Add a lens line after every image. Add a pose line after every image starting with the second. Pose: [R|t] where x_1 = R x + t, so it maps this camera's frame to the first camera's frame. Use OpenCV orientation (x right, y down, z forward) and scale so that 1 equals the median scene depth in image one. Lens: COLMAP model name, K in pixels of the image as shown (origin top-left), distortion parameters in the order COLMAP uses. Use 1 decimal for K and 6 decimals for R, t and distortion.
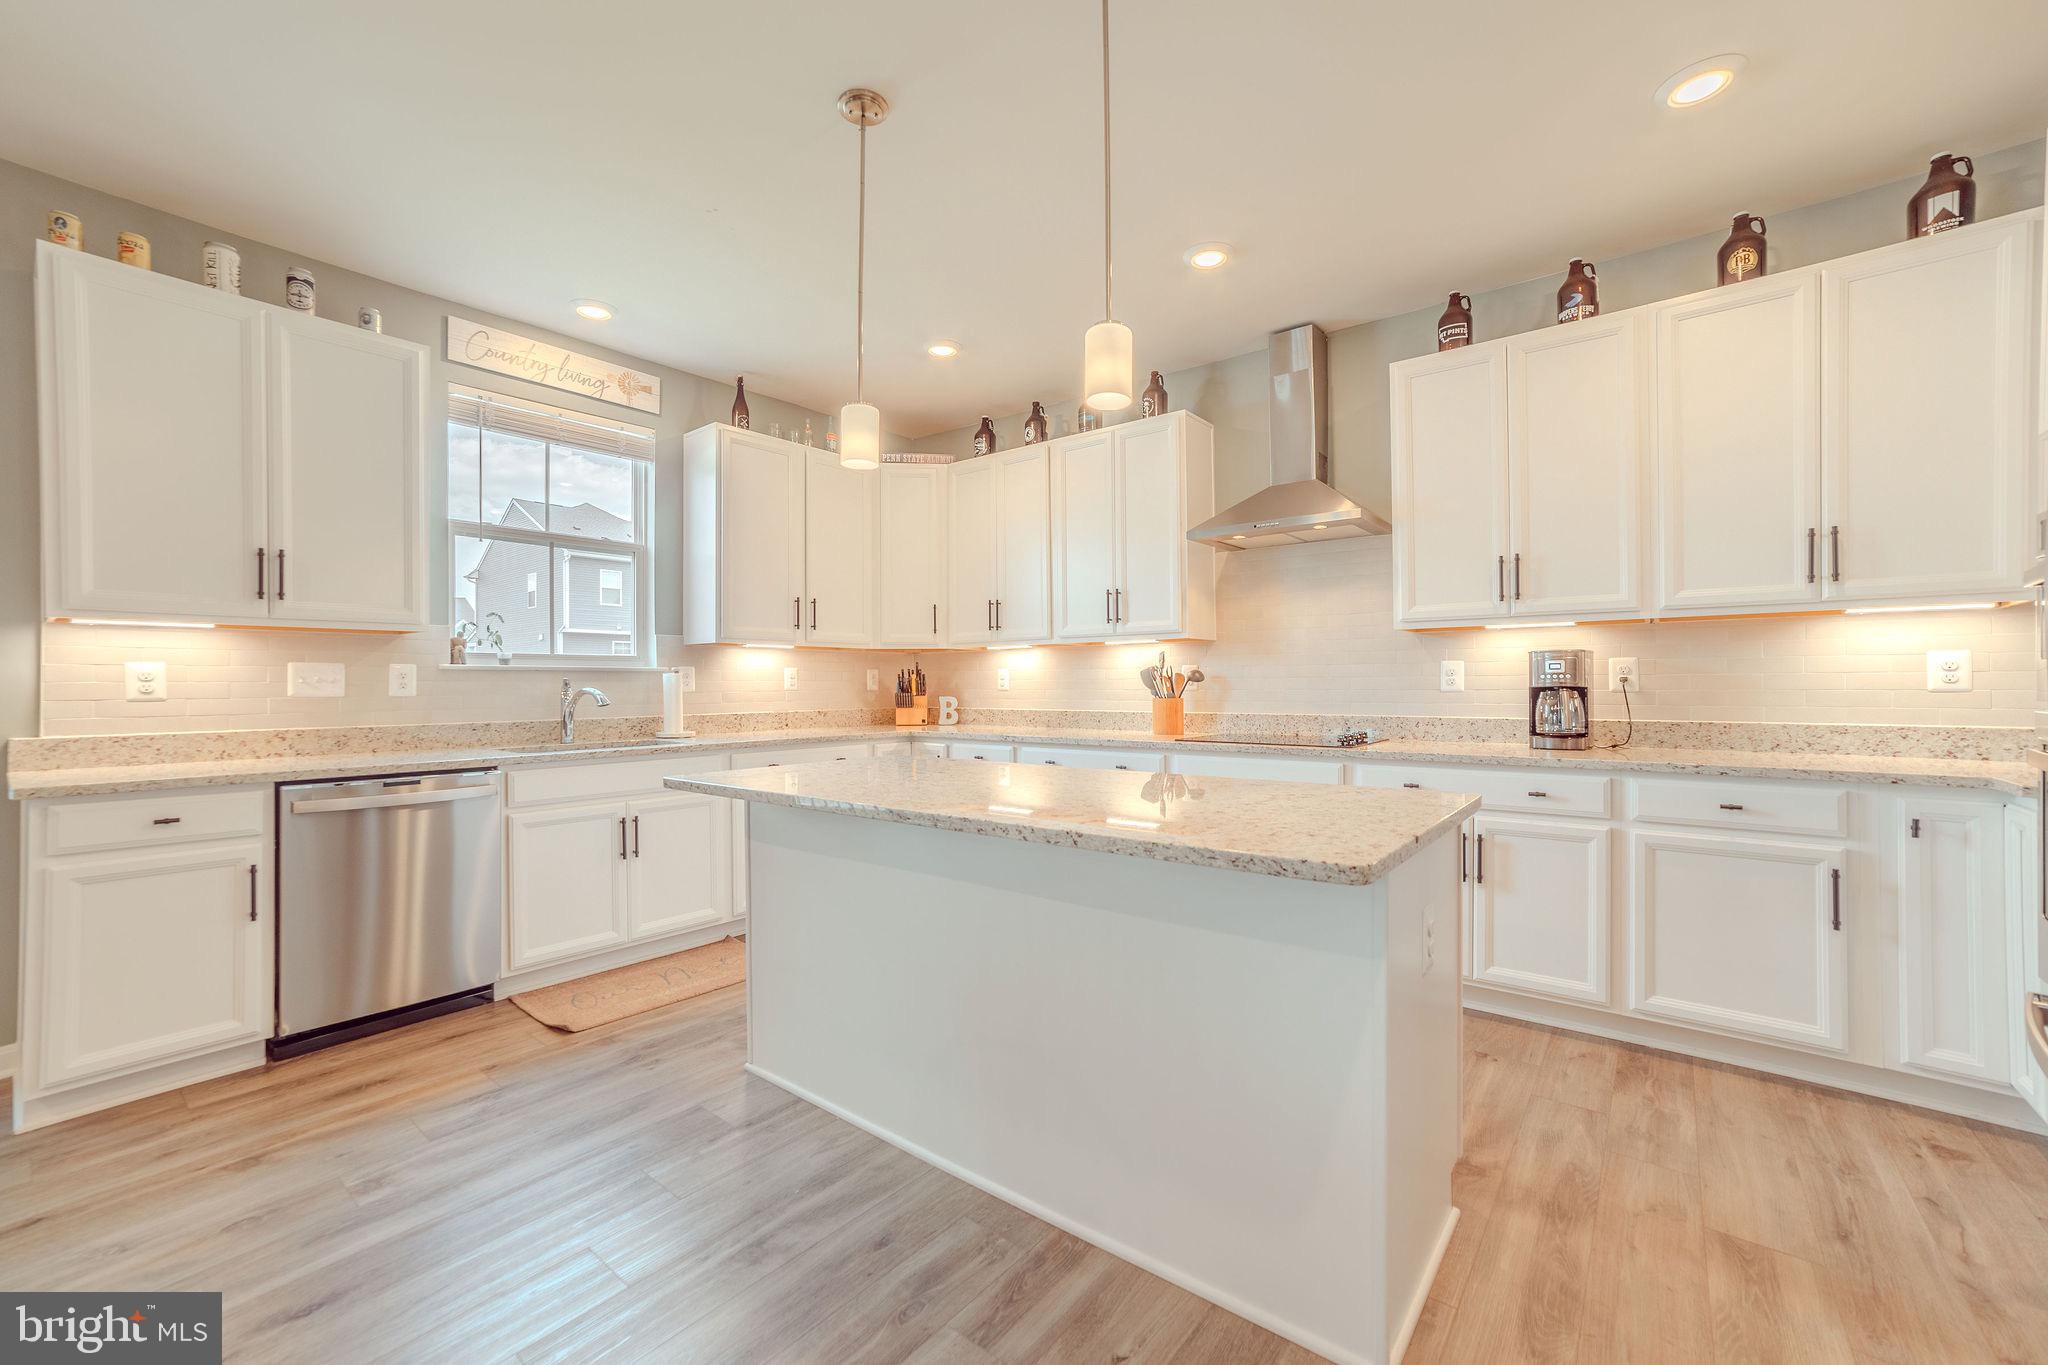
lens RADIAL K [[826.6, 0, 1021.4], [0, 826.6, 680.8], [0, 0, 1]] dist [-0.023501, 0.010859]
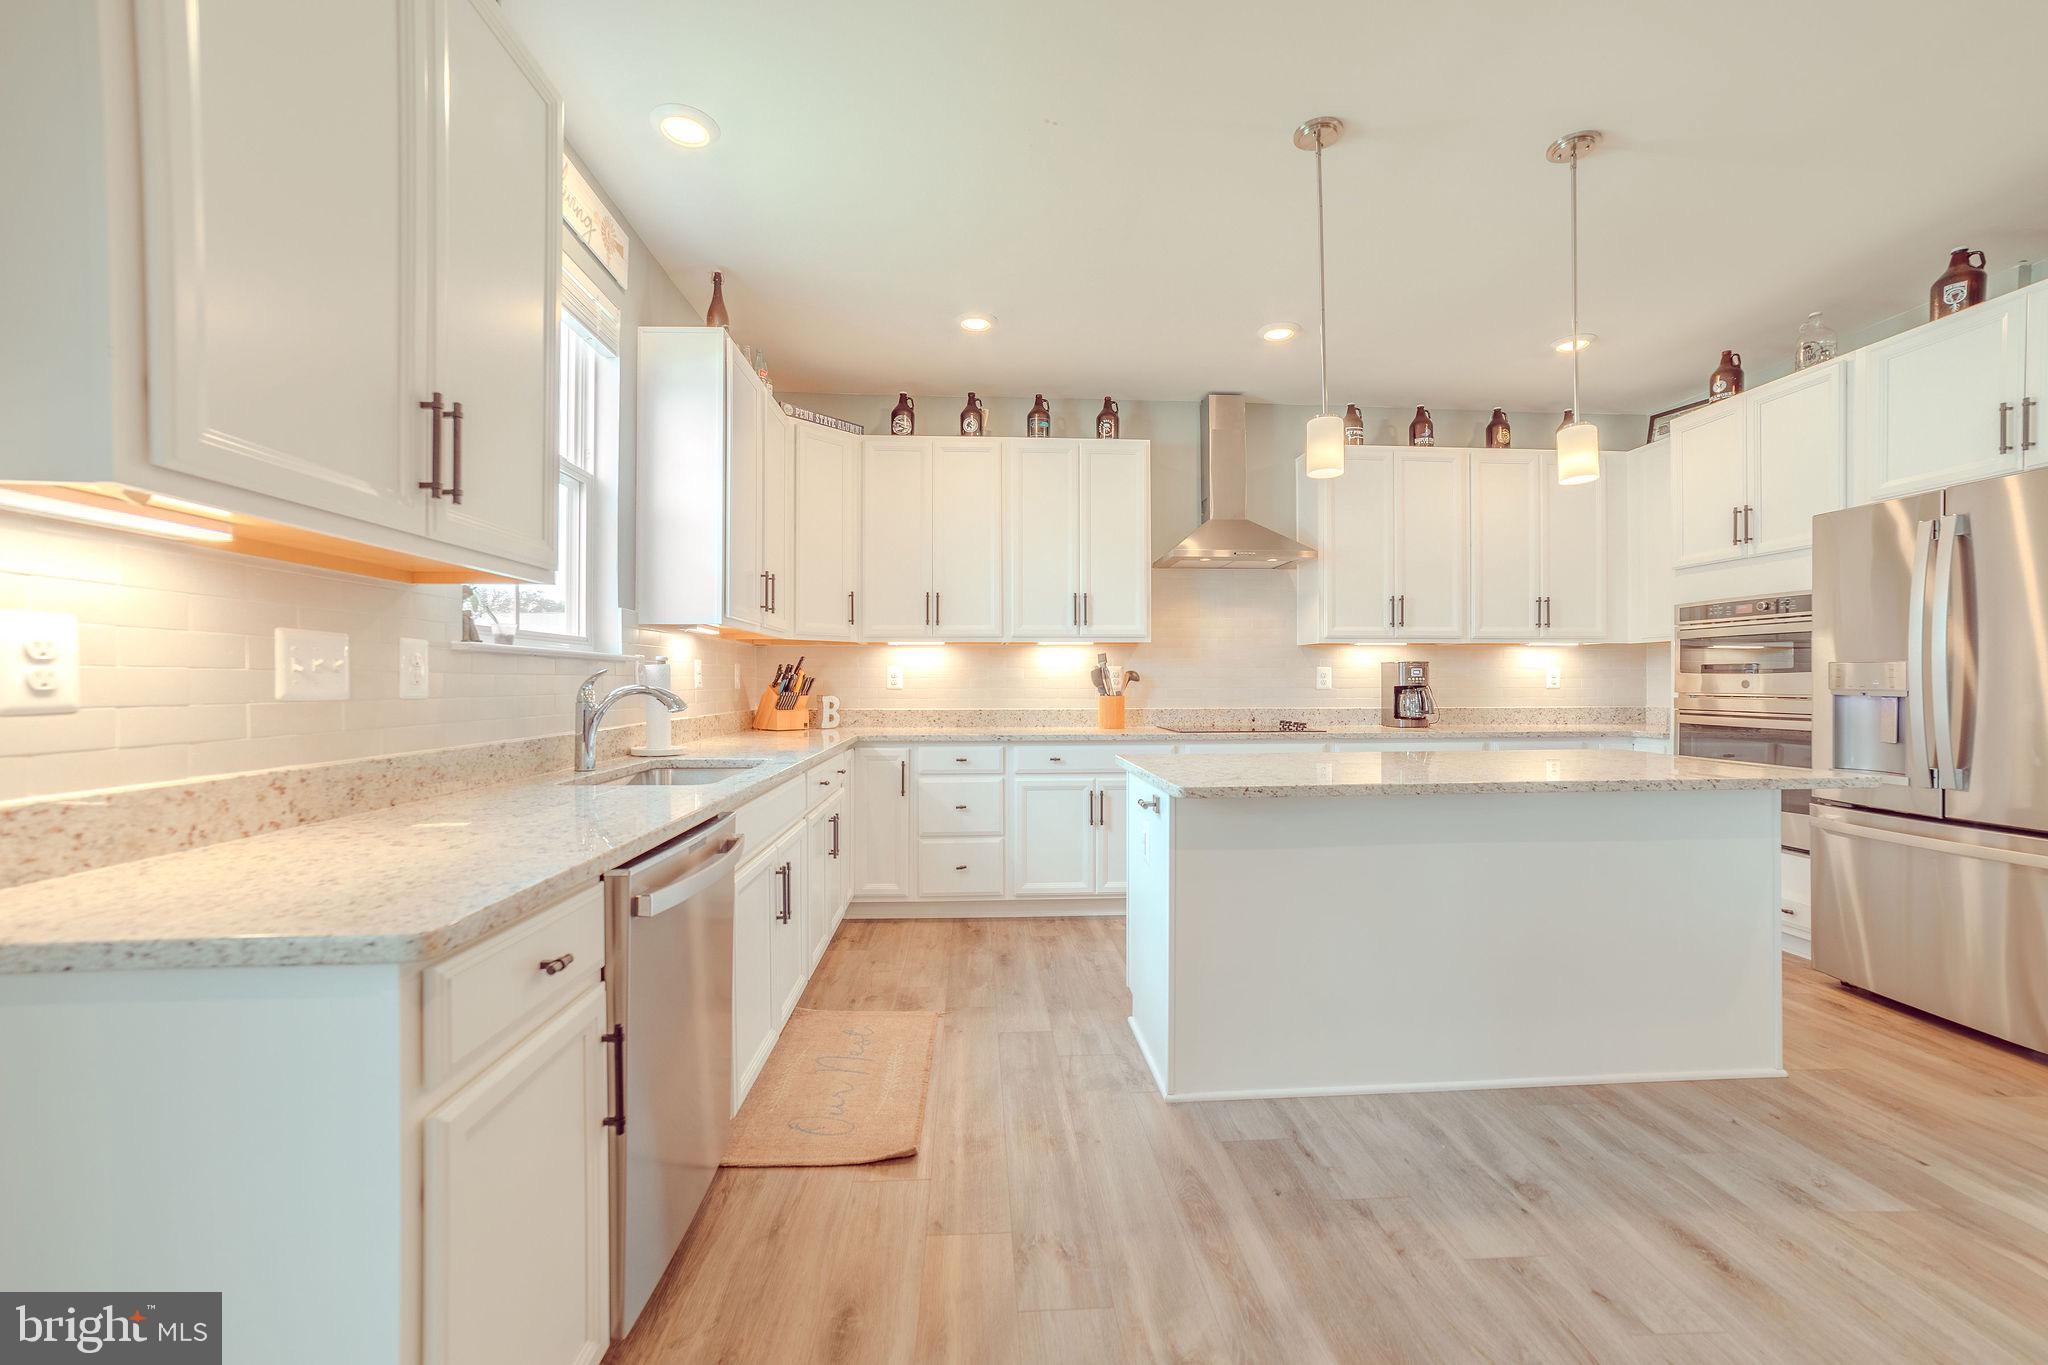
lens RADIAL K [[826.6, 0, 1022.1], [0, 826.6, 680.5], [0, 0, 1]] dist [-0.023501, 0.010859]
pose [[0.737584, 0.006682, 0.675223, -0.906592], [-0.005479, 0.999977, -0.003910, 0.007678], [-0.675234, -0.000816, 0.737603, 0.368260]]
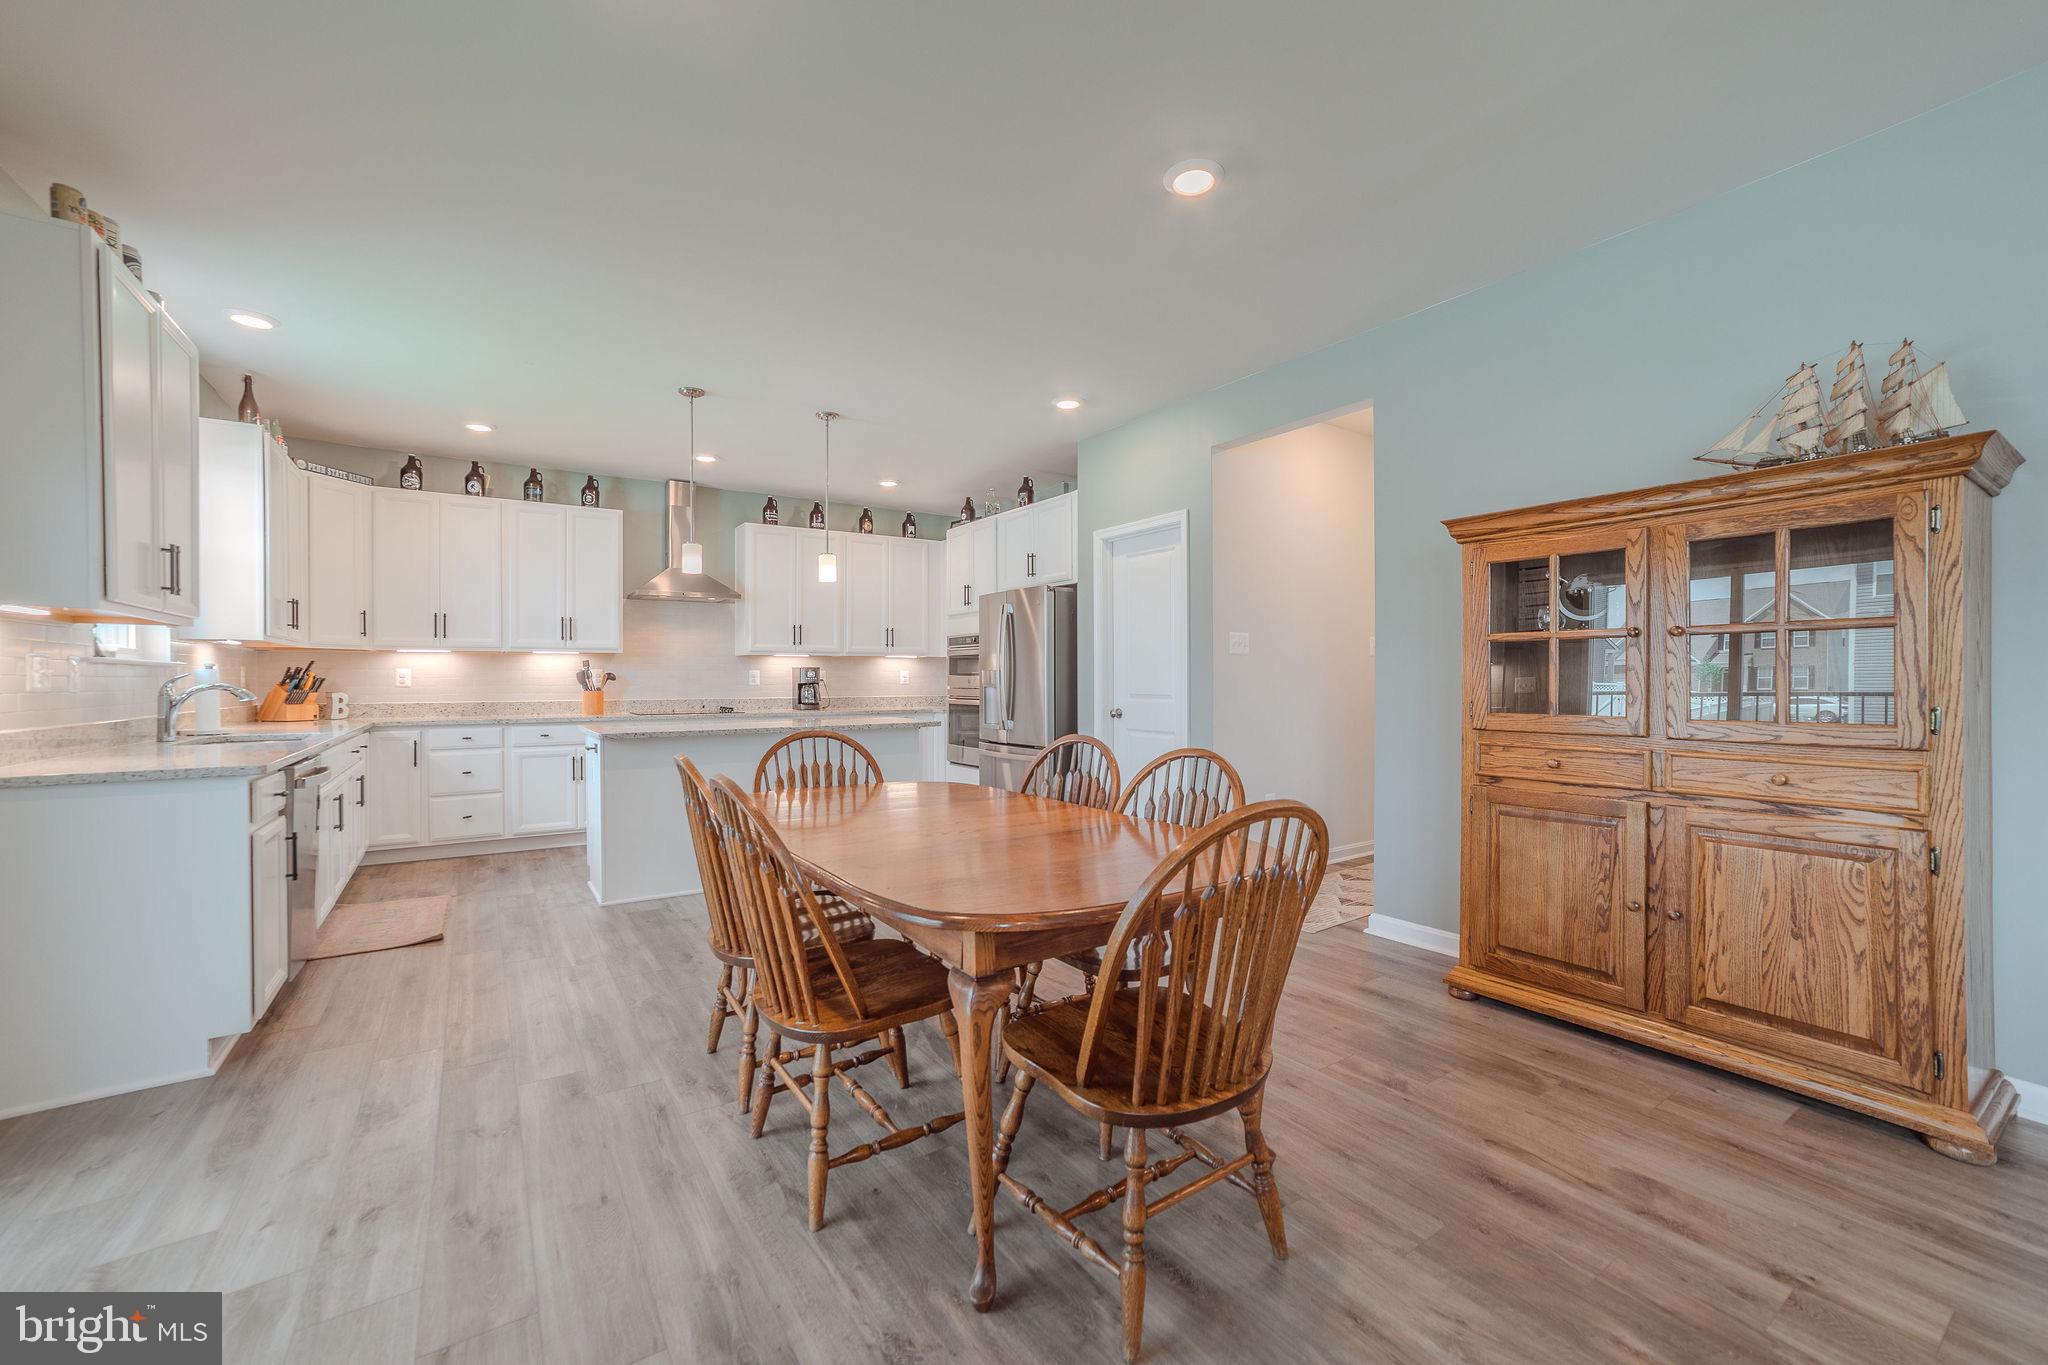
lens RADIAL K [[826.6, 0, 1014.2], [0, 826.6, 681.8], [0, 0, 1]] dist [-0.023501, 0.010859]
pose [[0.302516, 0.002322, 0.953142, -1.435046], [-0.001460, 0.999997, -0.001973, 0.008790], [-0.953143, -0.000794, 0.302518, -0.278623]]
